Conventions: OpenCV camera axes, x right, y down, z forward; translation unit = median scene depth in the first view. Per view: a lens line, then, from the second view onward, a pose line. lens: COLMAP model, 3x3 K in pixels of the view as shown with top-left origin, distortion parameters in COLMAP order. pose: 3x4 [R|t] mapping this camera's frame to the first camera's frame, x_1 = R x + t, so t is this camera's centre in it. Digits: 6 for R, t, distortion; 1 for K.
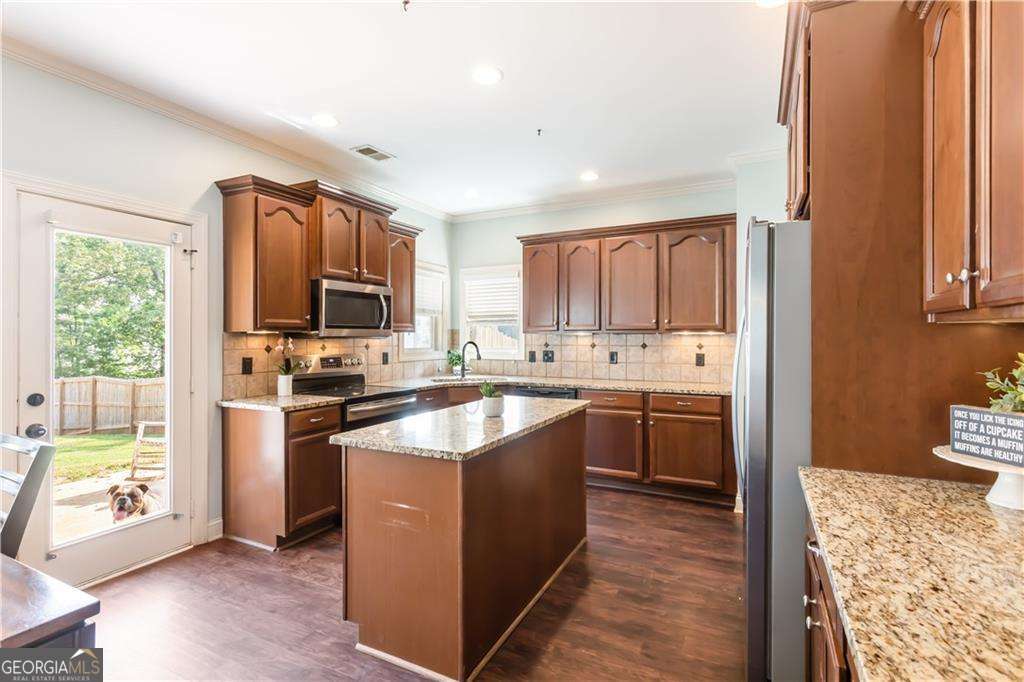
lens RADIAL K [[481.2, 0, 511.5], [0, 481.2, 336.6], [0, 0, 1]] dist [0.000458, 0.000474]
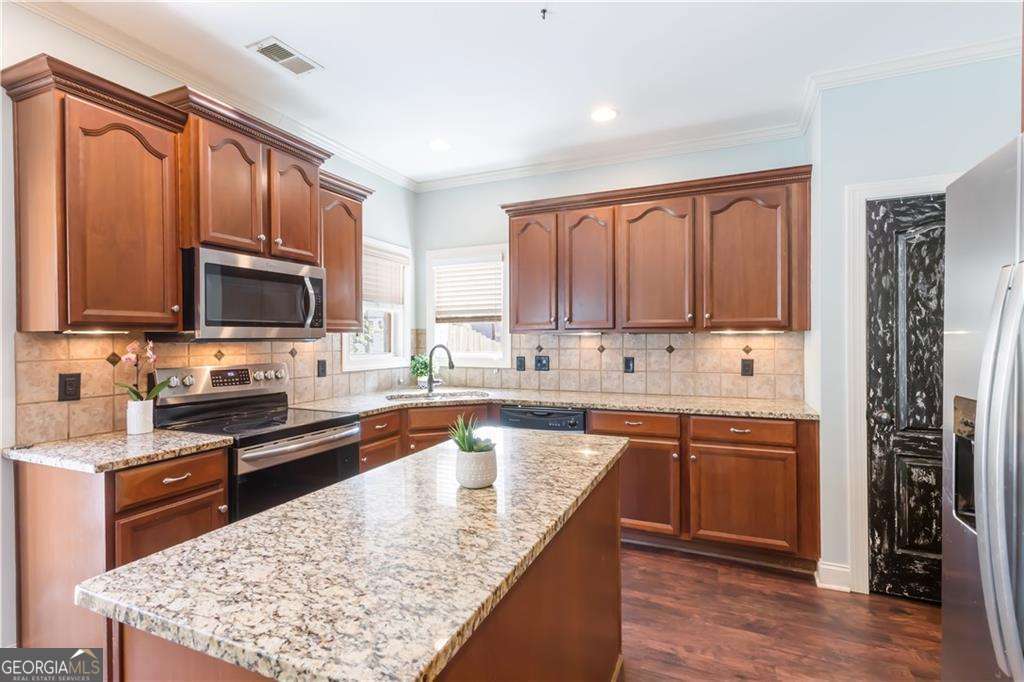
lens RADIAL K [[481.5, 0, 512.0], [0, 481.5, 341.0], [0, 0, 1]] dist [0.002854, 0.000702]
pose [[0.998476, -0.004684, 0.054984, -0.016756], [0.004343, 0.999971, 0.006311, 0.000572], [-0.055012, -0.006063, 0.998467, 0.289040]]
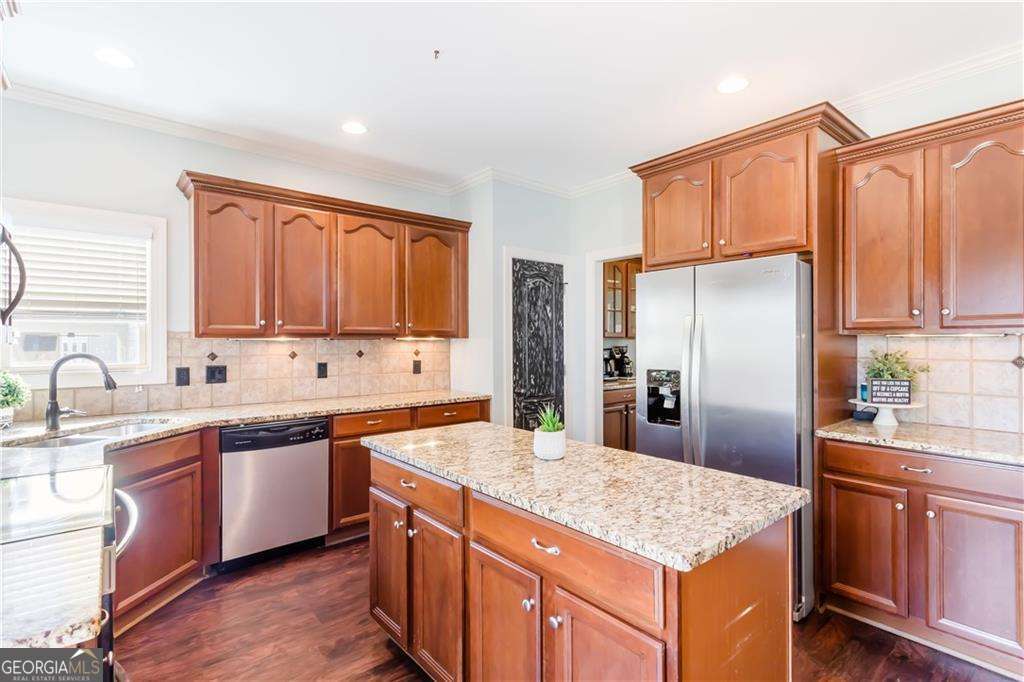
lens RADIAL K [[486.7, 0, 509.2], [0, 486.7, 340.2], [0, 0, 1]] dist [0.001669, 0.000962]
pose [[0.402576, 0.001718, 0.915385, -0.438165], [0.001891, 0.999995, -0.002709, -0.001361], [-0.915385, 0.002821, 0.402571, 0.482825]]
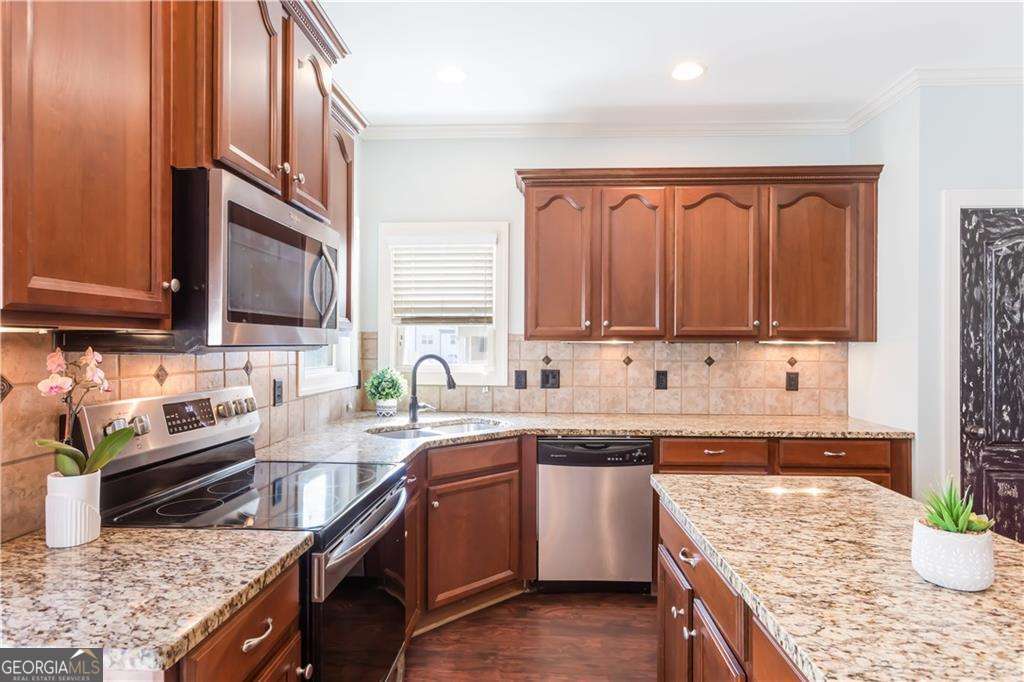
lens RADIAL K [[551.6, 0, 515.4], [0, 551.6, 345.4], [0, 0, 1]] dist [-0.003496, 0.001360]
pose [[0.913818, 0.004850, 0.406095, -0.300893], [-0.005947, 0.999981, 0.001442, -0.001727], [-0.406080, -0.003733, 0.913830, 0.480745]]
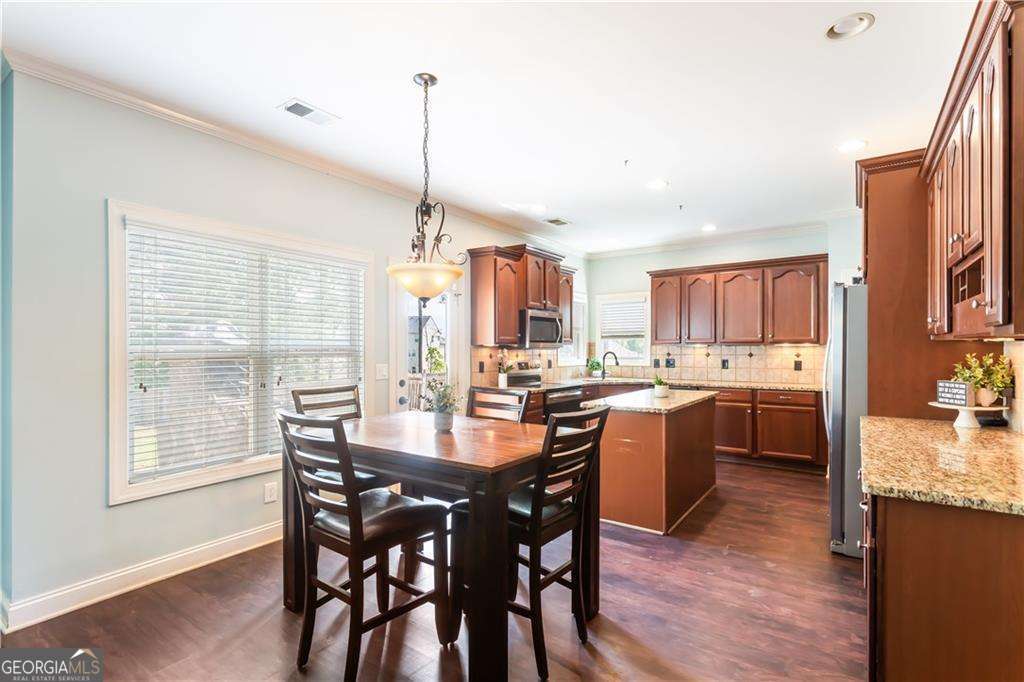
lens RADIAL K [[478.5, 0, 516.7], [0, 478.5, 351.4], [0, 0, 1]] dist [-0.000938, 0.000032]
pose [[0.989181, -0.000833, -0.146700, -0.174459], [0.001707, 0.999982, 0.005837, 0.001607], [0.146692, -0.006024, 0.989164, -0.399376]]
